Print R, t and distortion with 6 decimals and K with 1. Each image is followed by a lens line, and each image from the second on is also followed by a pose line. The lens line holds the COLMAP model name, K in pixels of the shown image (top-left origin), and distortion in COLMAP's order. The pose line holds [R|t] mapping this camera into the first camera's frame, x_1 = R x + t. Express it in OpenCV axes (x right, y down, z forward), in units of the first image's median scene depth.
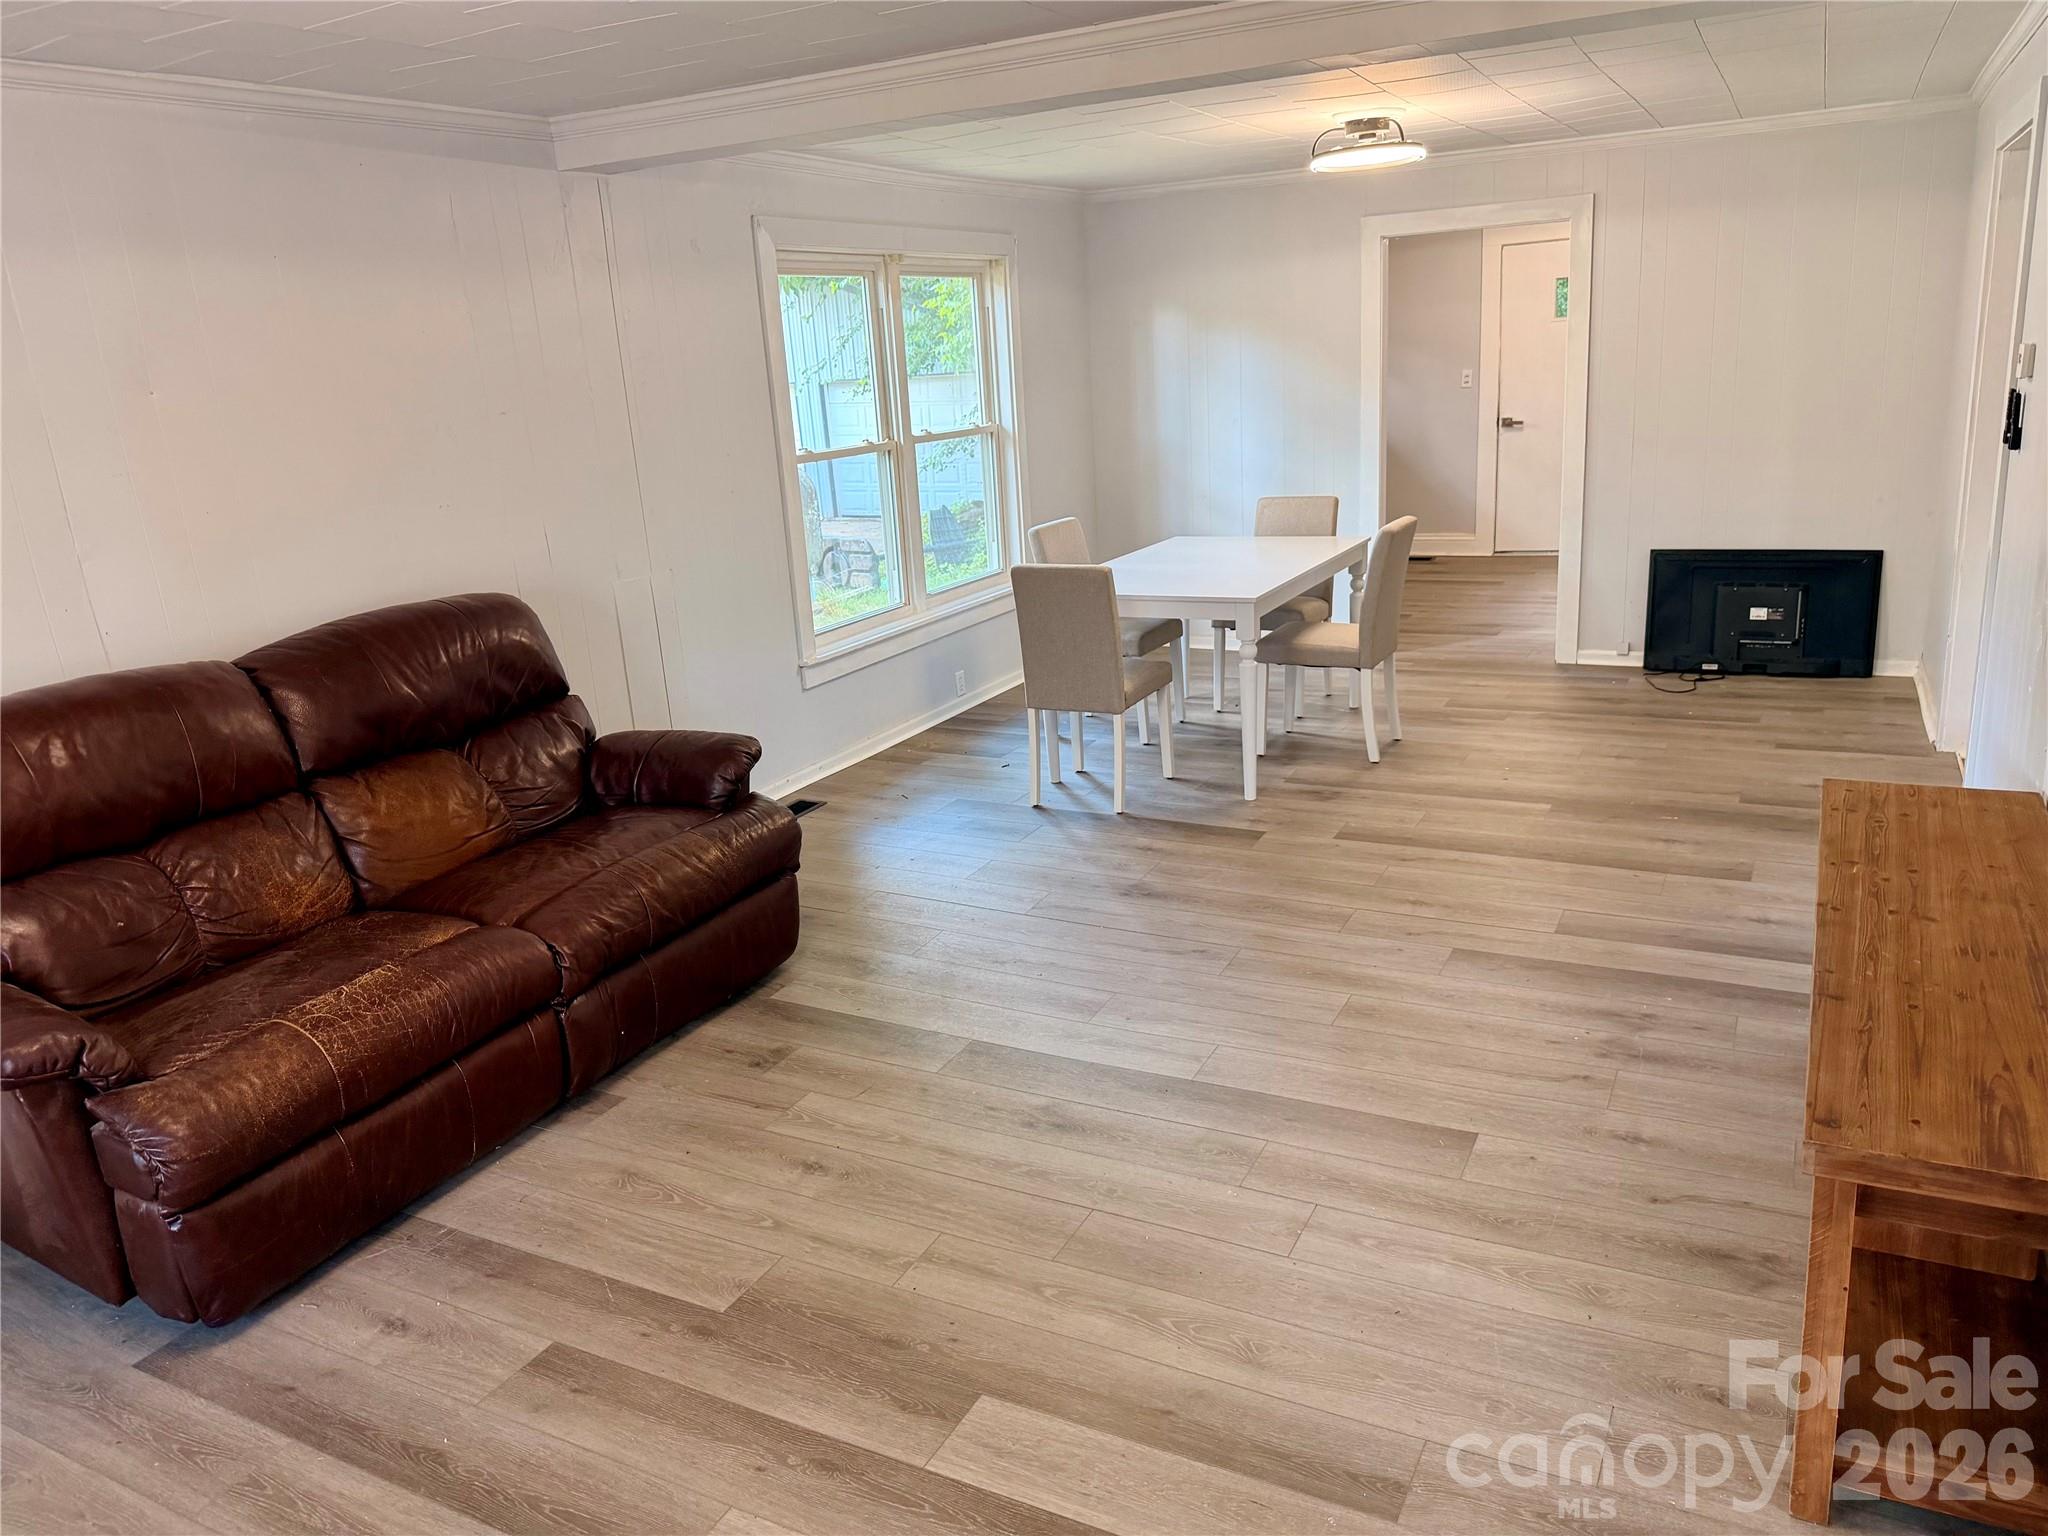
lens RADIAL K [[1477.0, 0, 1024.0], [0, 1477.0, 768.0], [0, 0, 1]] dist [0.074189, -0.003348]
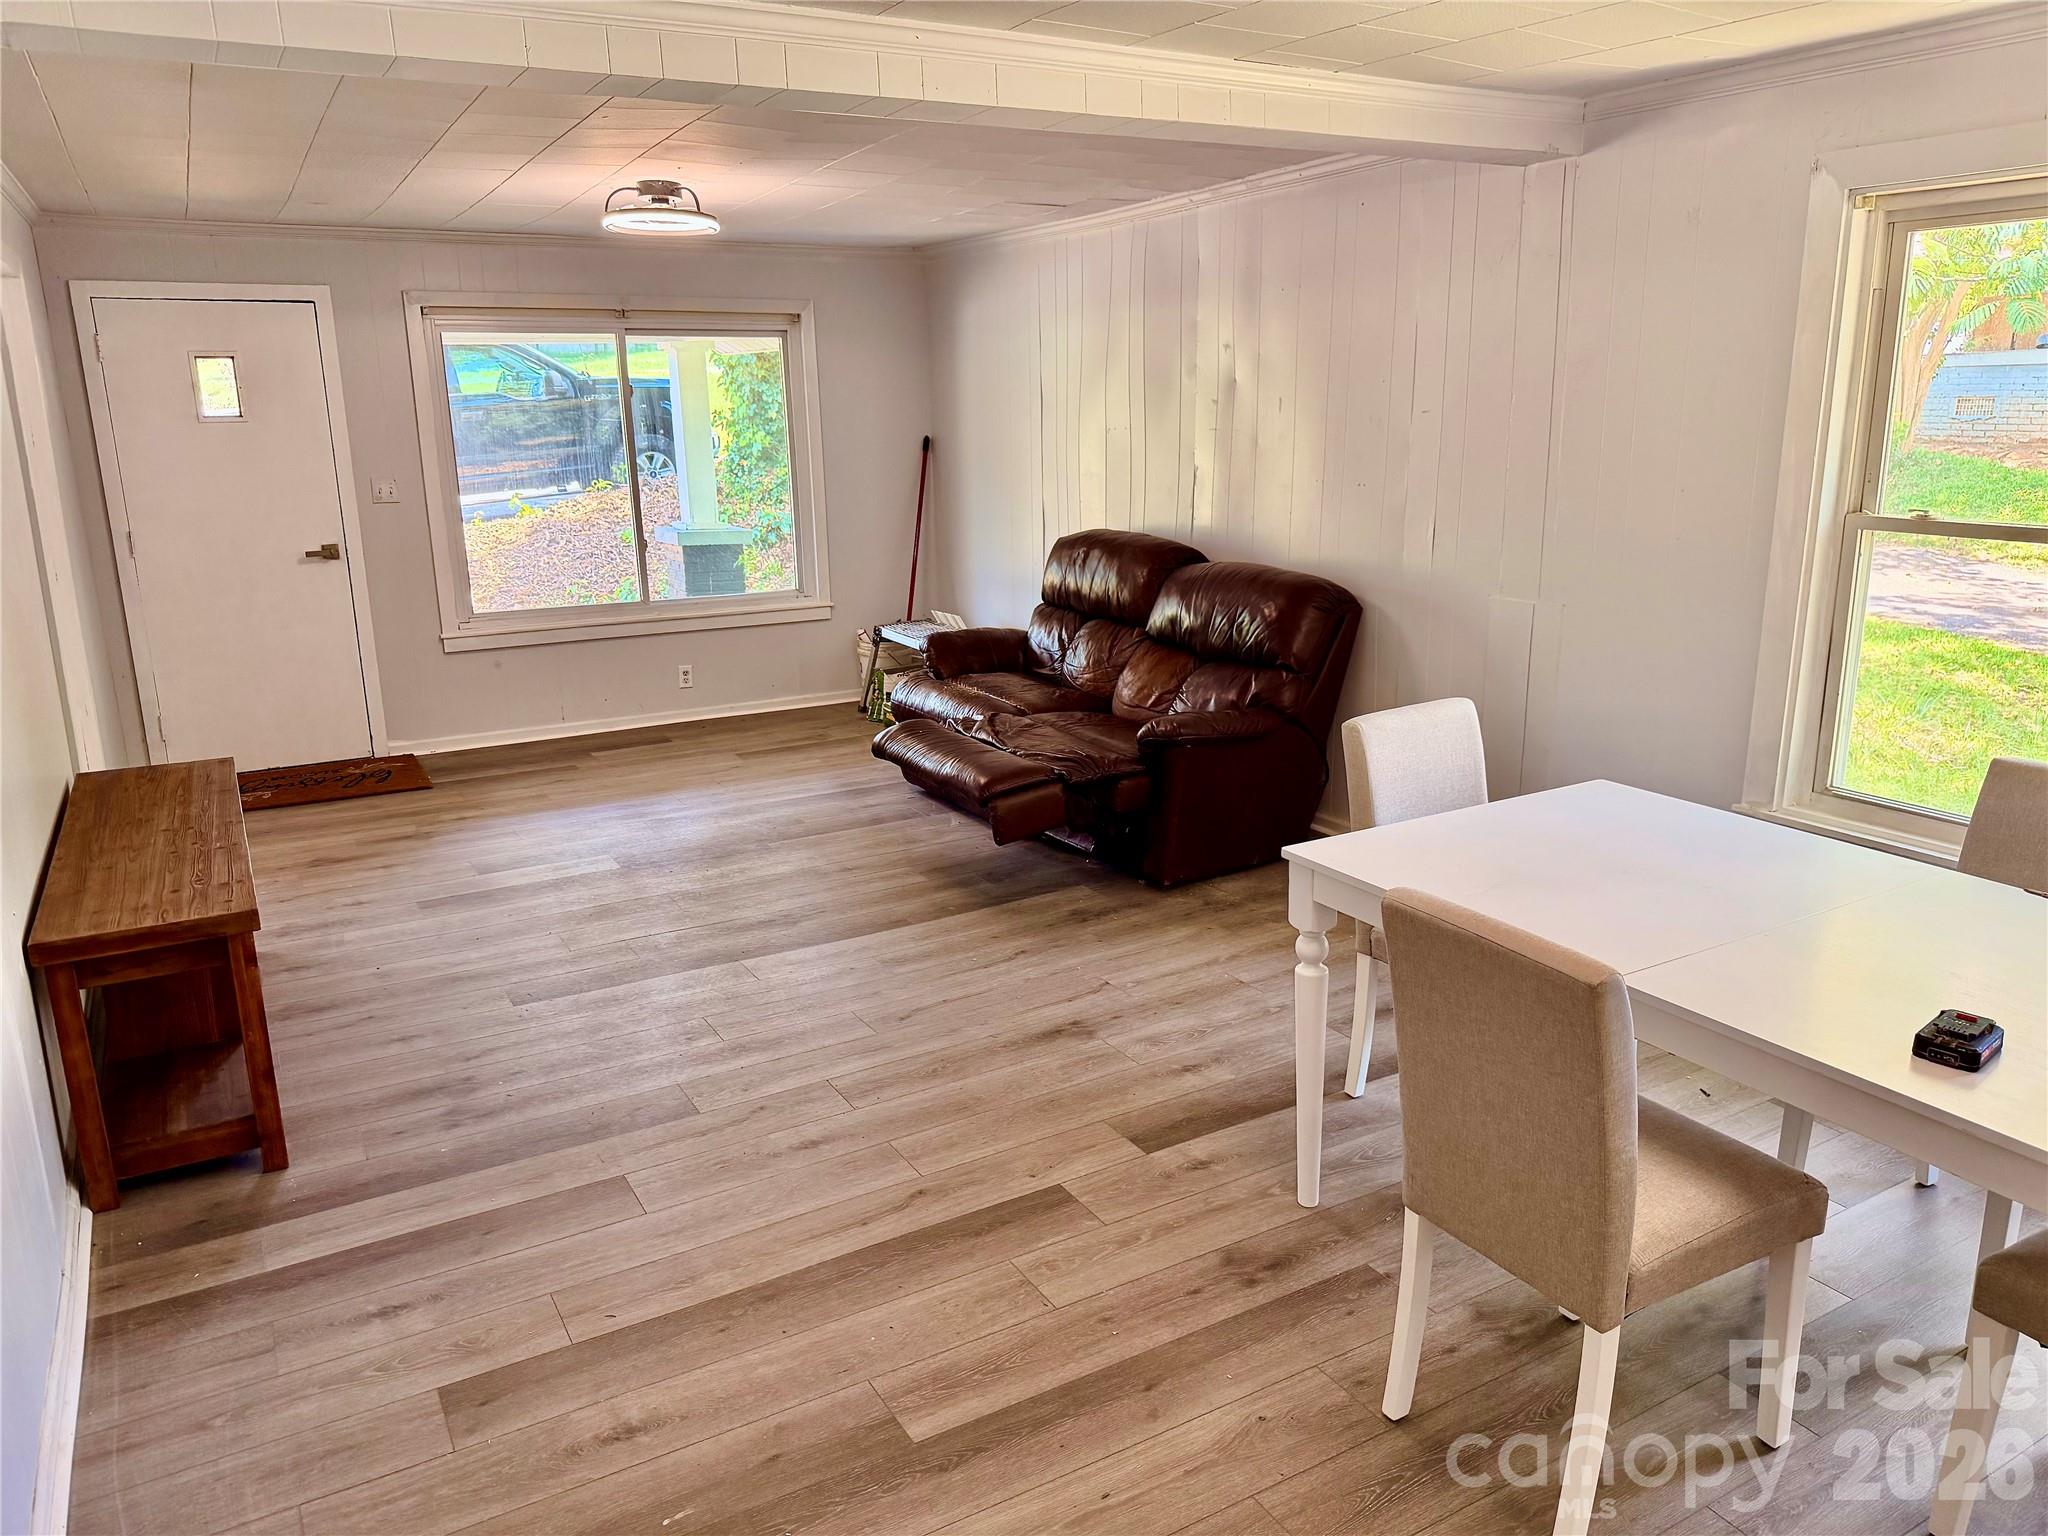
lens RADIAL K [[1442.7, 0, 1024.0], [0, 1442.7, 768.0], [0, 0, 1]] dist [0.065749, -0.001276]
pose [[-0.539231, 0.276737, -0.795391, 0.787746], [-0.187661, 0.881235, 0.433829, -0.448326], [0.820983, 0.383198, -0.423257, 1.405910]]
